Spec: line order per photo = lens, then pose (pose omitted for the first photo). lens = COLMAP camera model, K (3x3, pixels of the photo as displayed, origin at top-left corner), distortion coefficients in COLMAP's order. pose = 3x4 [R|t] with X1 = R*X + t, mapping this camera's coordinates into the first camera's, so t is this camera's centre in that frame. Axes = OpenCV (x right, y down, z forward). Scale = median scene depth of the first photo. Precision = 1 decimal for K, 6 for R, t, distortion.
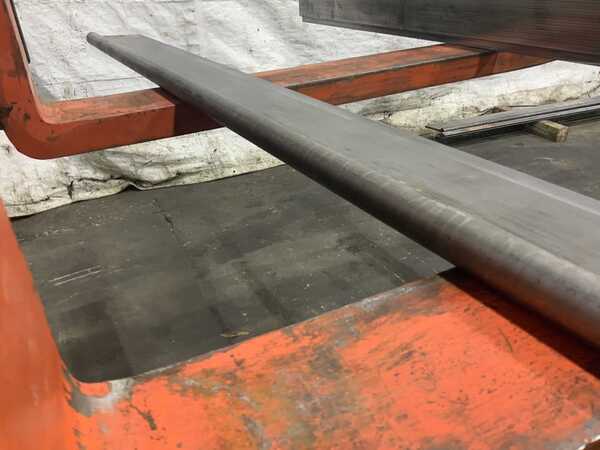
lens RADIAL K [[491.8, 0, 300.0], [0, 491.8, 225.0], [0, 0, 1]] dist [0.100651, -0.193586]
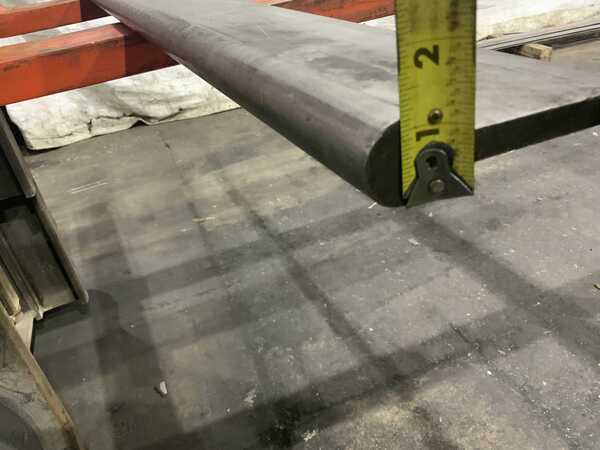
lens RADIAL K [[497.1, 0, 300.0], [0, 497.1, 225.0], [0, 0, 1]] dist [0.091111, -0.164245]
pose [[0.993390, -0.029755, -0.110860, 0.156249], [0.037192, 0.997151, 0.065630, 0.101551], [0.108592, -0.069319, 0.991667, -0.140241]]
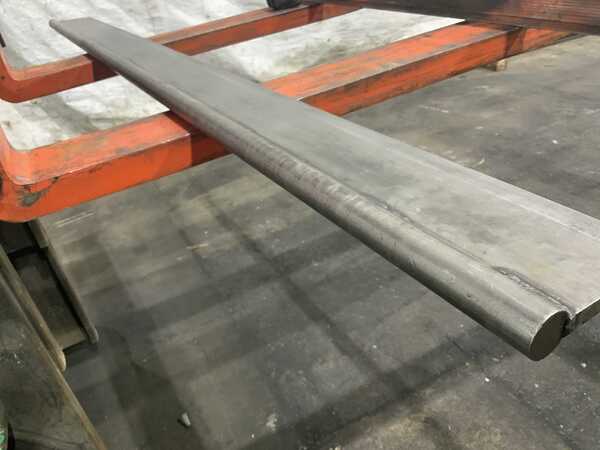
lens RADIAL K [[497.1, 0, 300.0], [0, 497.1, 225.0], [0, 0, 1]] dist [0.091111, -0.164245]
pose [[0.994930, -0.092828, -0.038703, 0.119326], [0.095298, 0.993138, 0.067786, 0.065140], [0.032145, -0.071130, 0.996949, -0.175992]]
